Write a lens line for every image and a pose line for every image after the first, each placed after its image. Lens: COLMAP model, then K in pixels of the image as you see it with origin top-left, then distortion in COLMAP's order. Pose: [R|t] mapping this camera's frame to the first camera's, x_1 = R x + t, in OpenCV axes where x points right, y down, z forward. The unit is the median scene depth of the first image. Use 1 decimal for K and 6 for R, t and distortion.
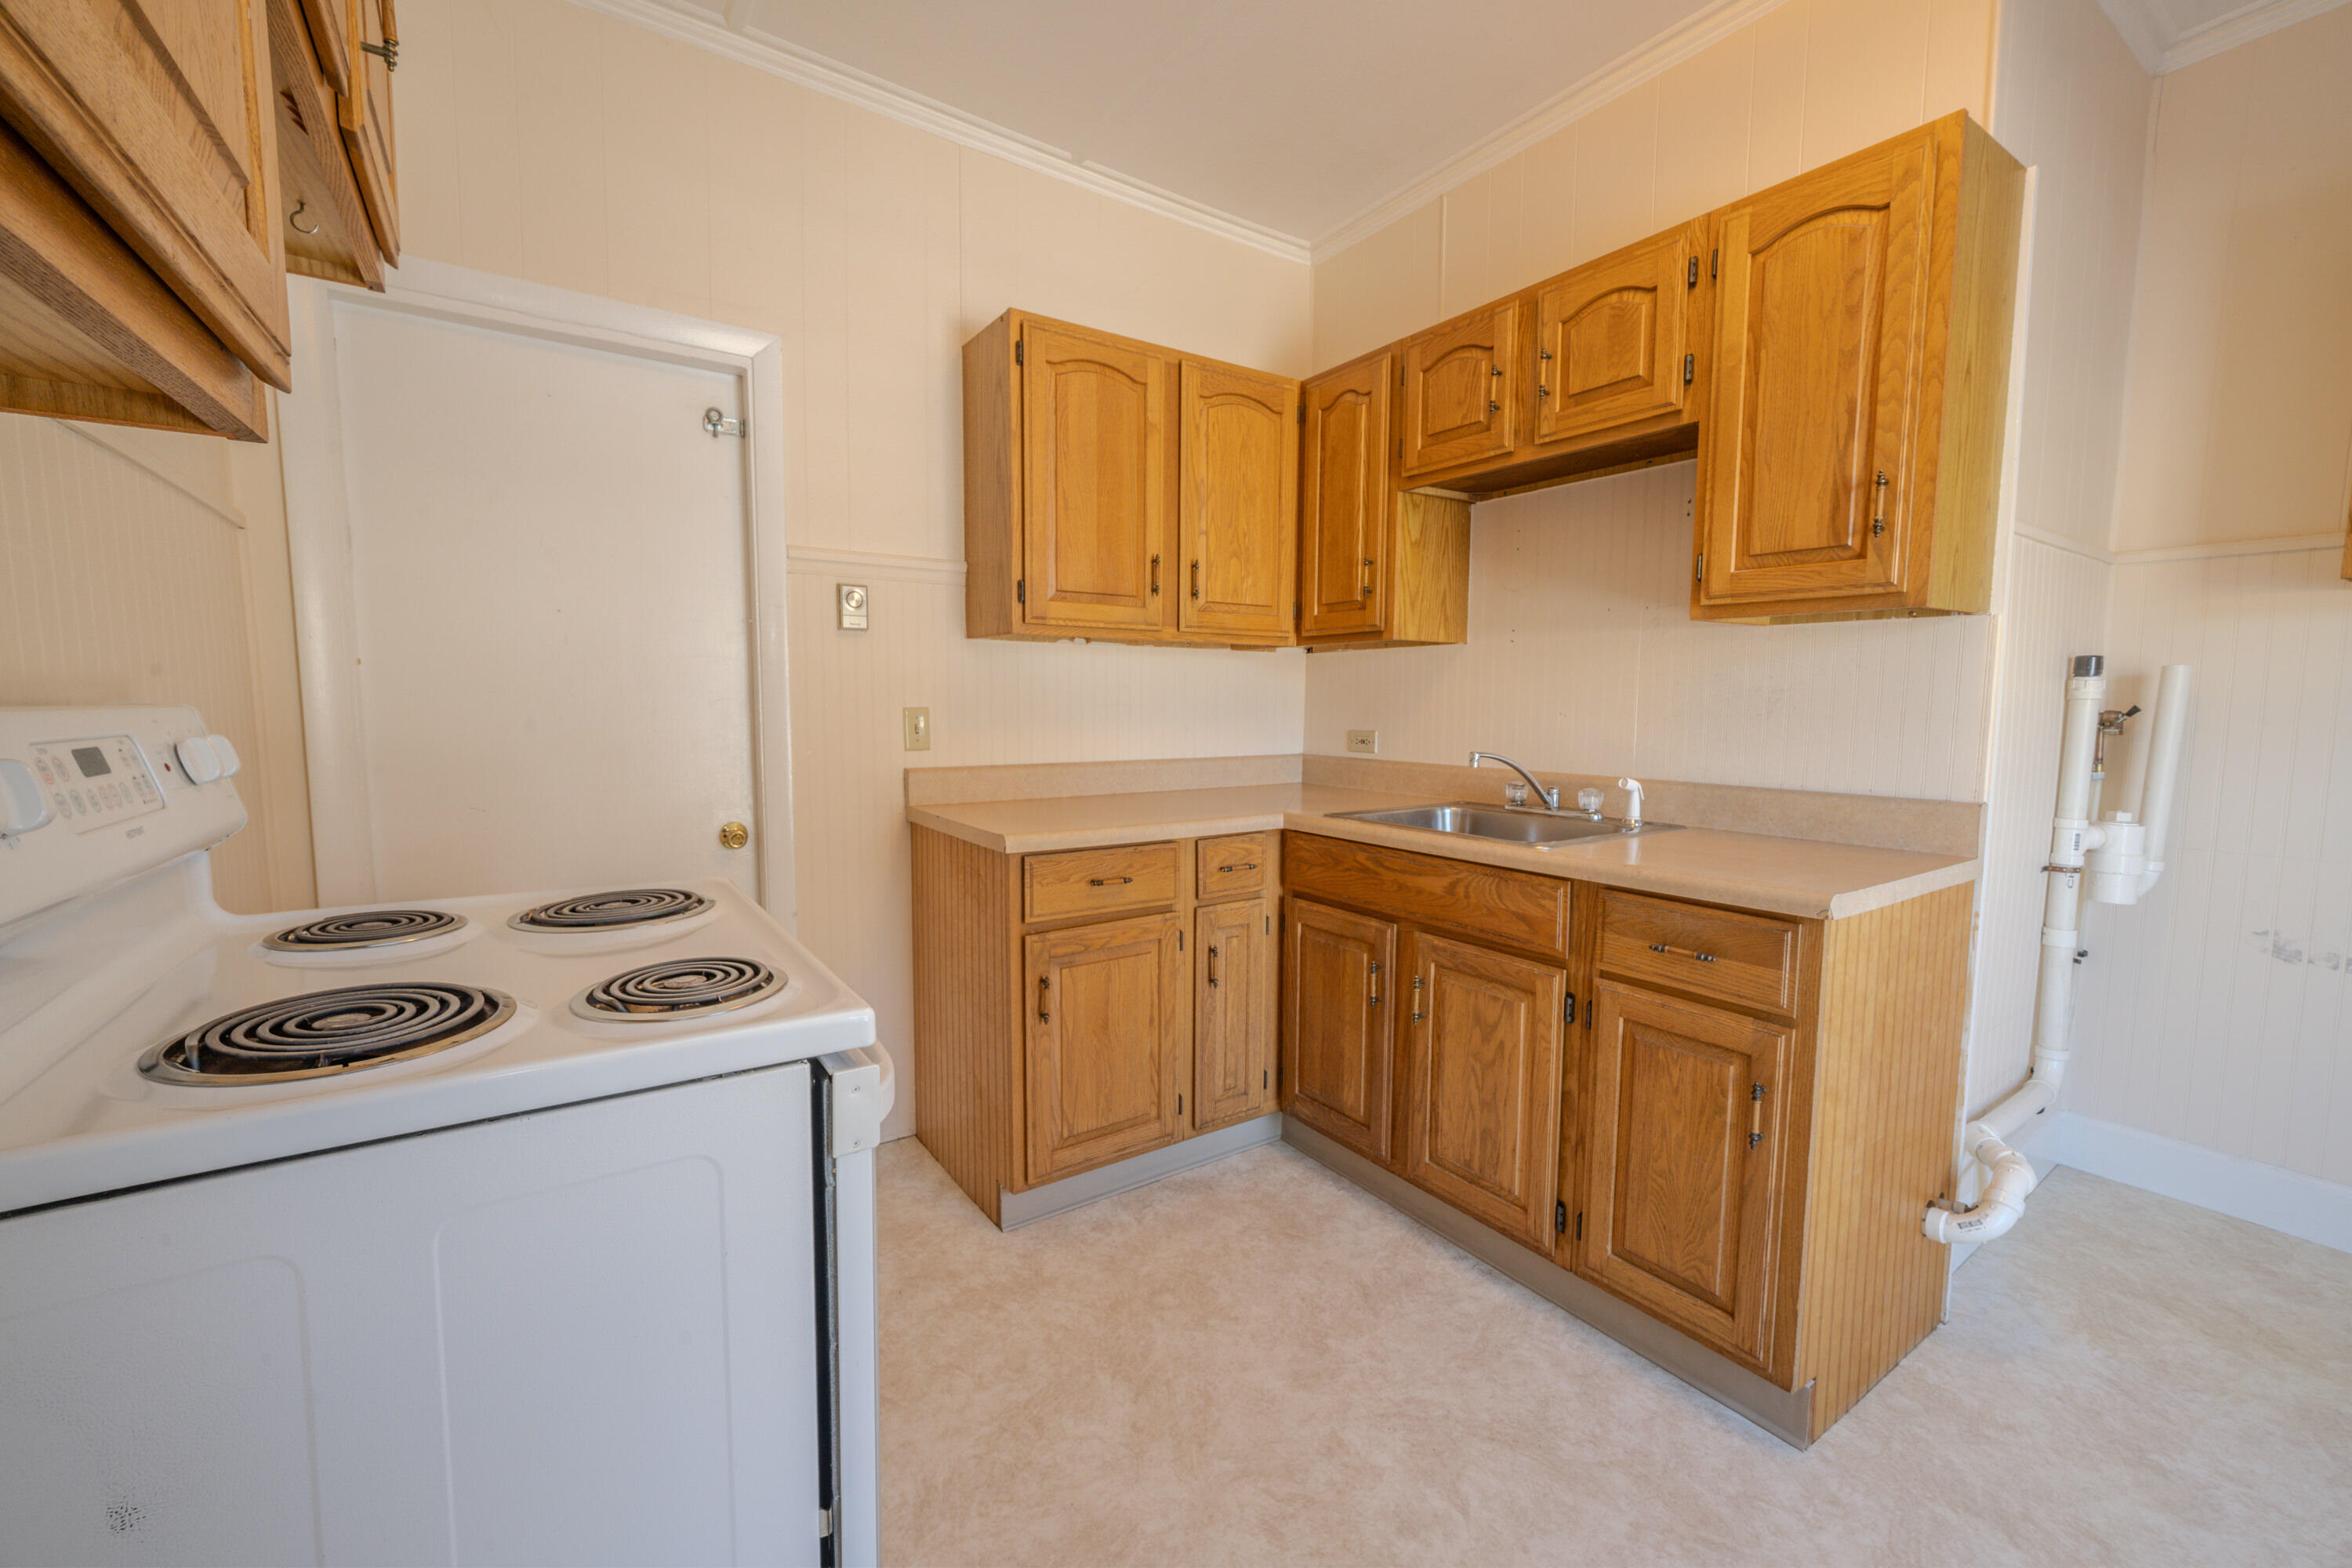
lens RADIAL K [[958.2, 0, 1150.2], [0, 958.2, 780.4], [0, 0, 1]] dist [-0.006640, 0.003020]
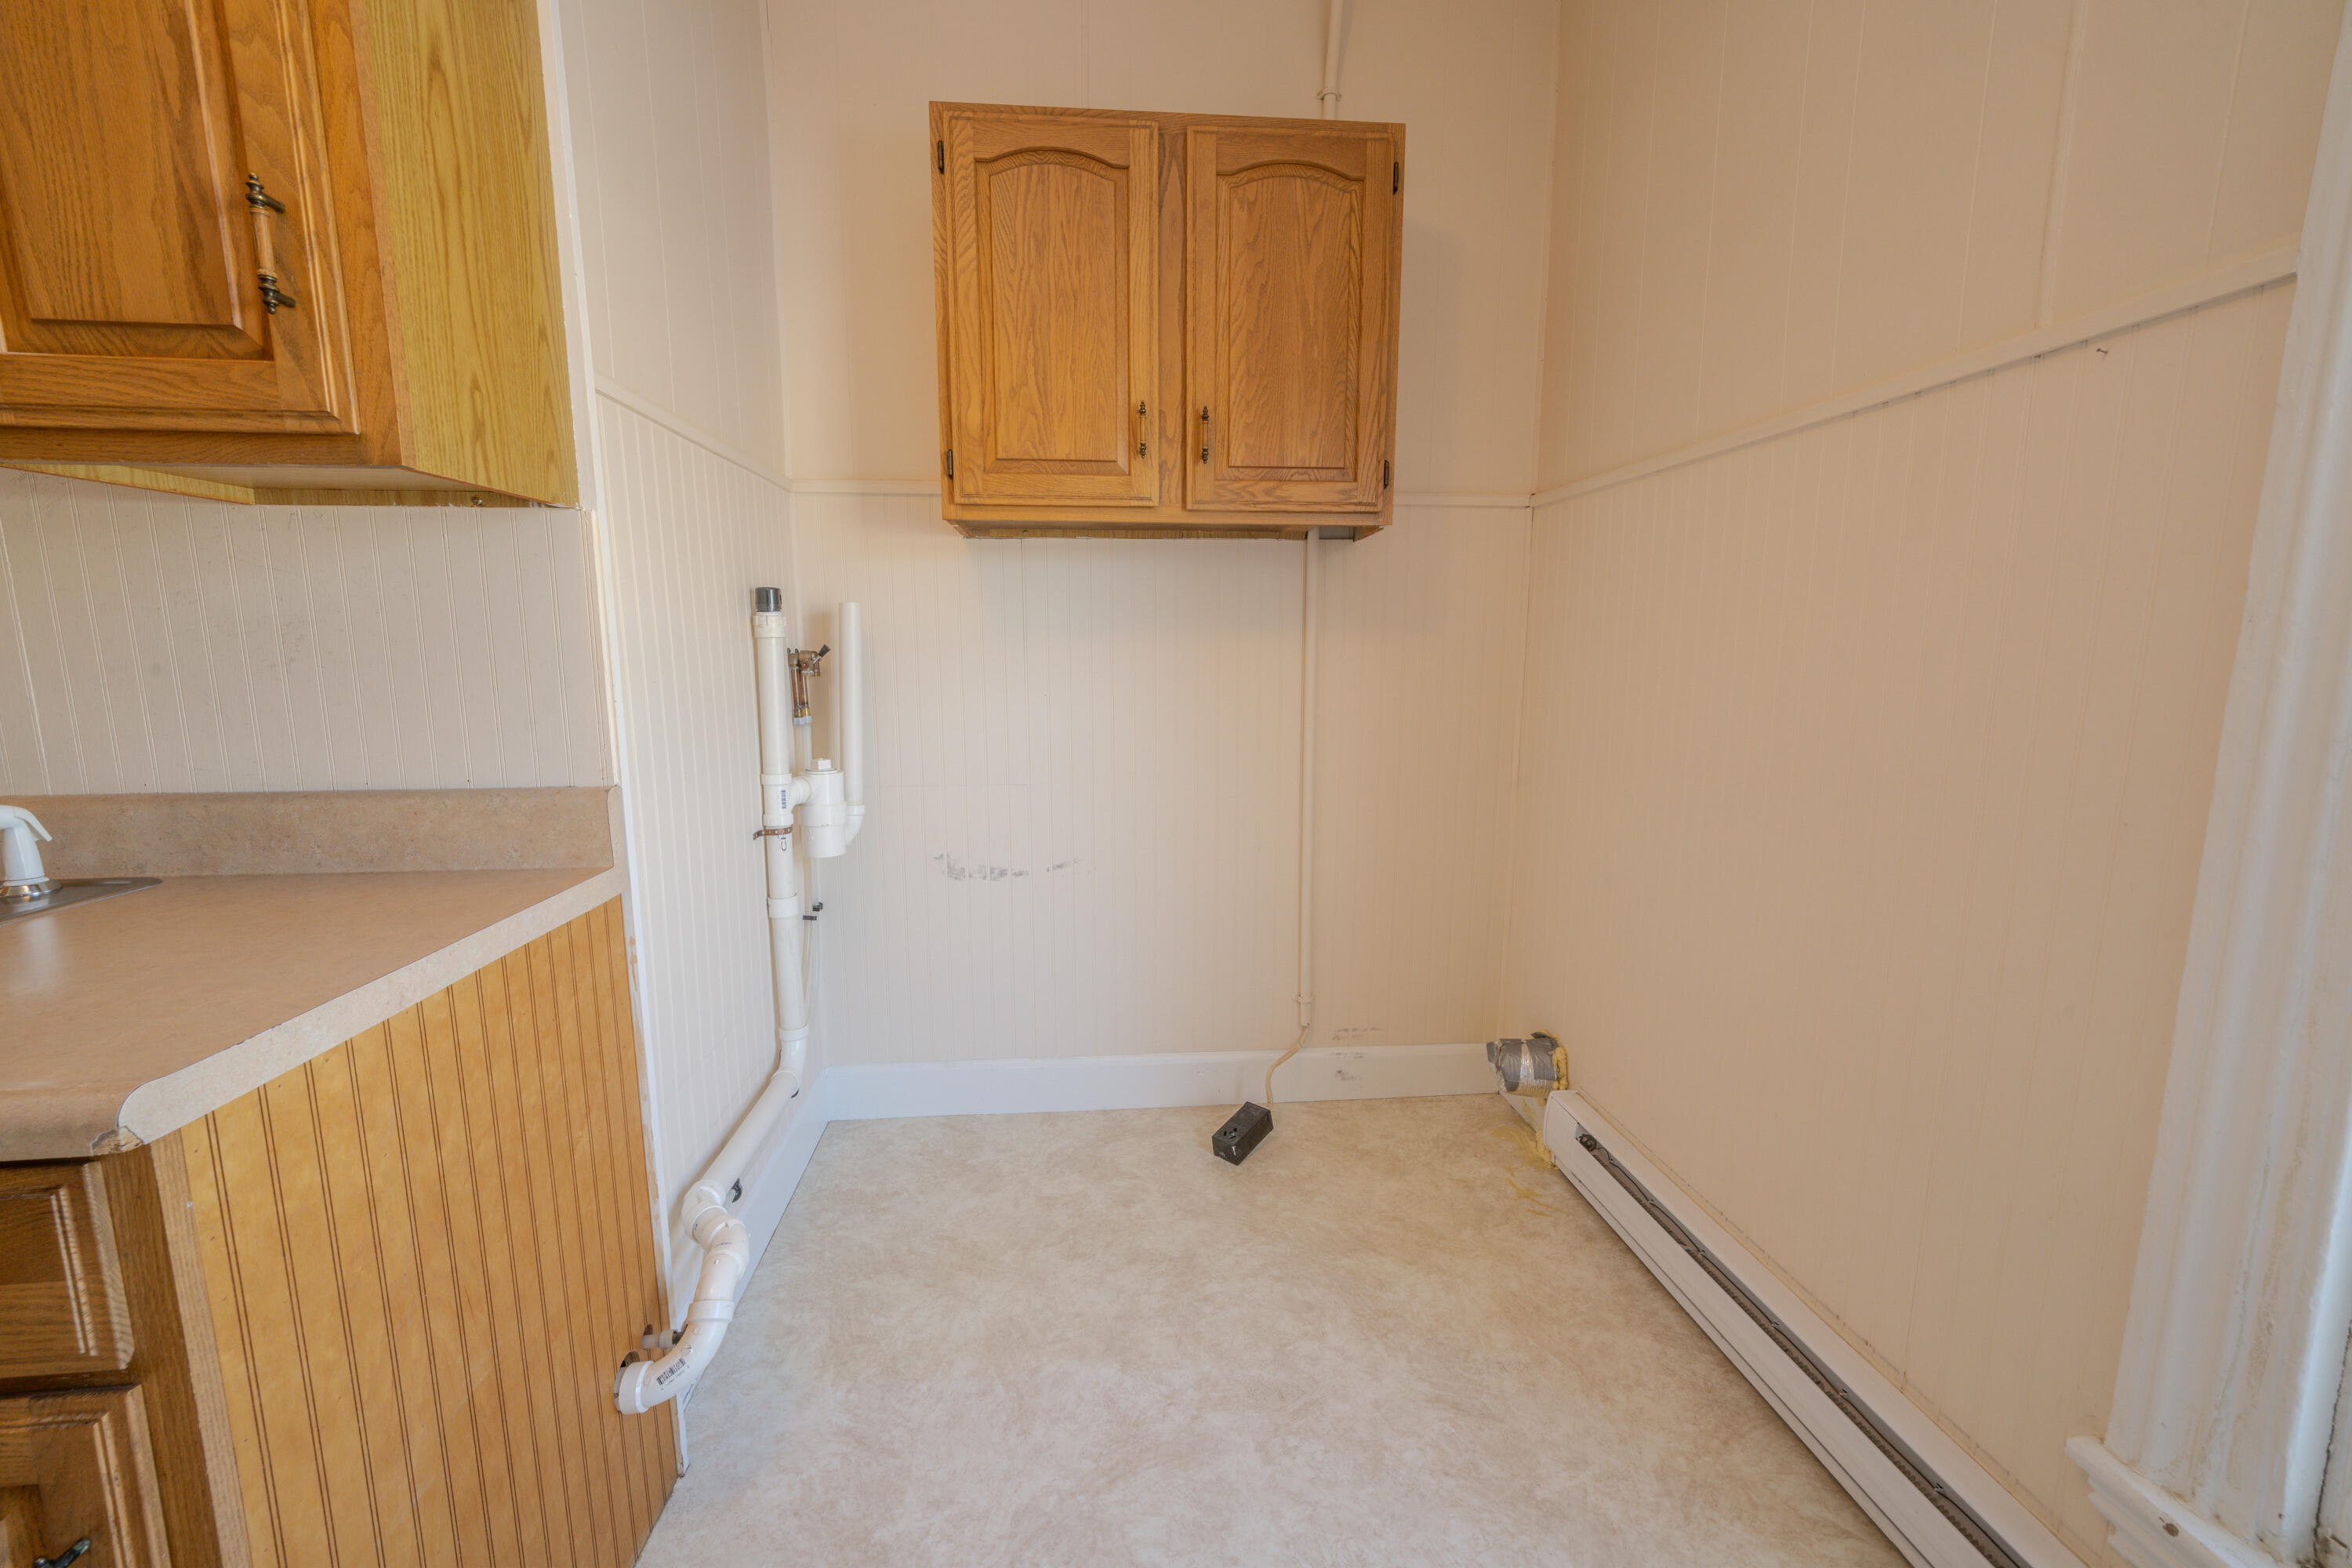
lens RADIAL K [[958.2, 0, 1175.5], [0, 958.2, 792.6], [0, 0, 1]] dist [-0.006640, 0.003020]
pose [[0.484411, -0.139856, 0.863589, 0.463272], [0.080653, 0.990074, 0.115100, -0.018624], [-0.871115, 0.013895, 0.490883, 0.297334]]
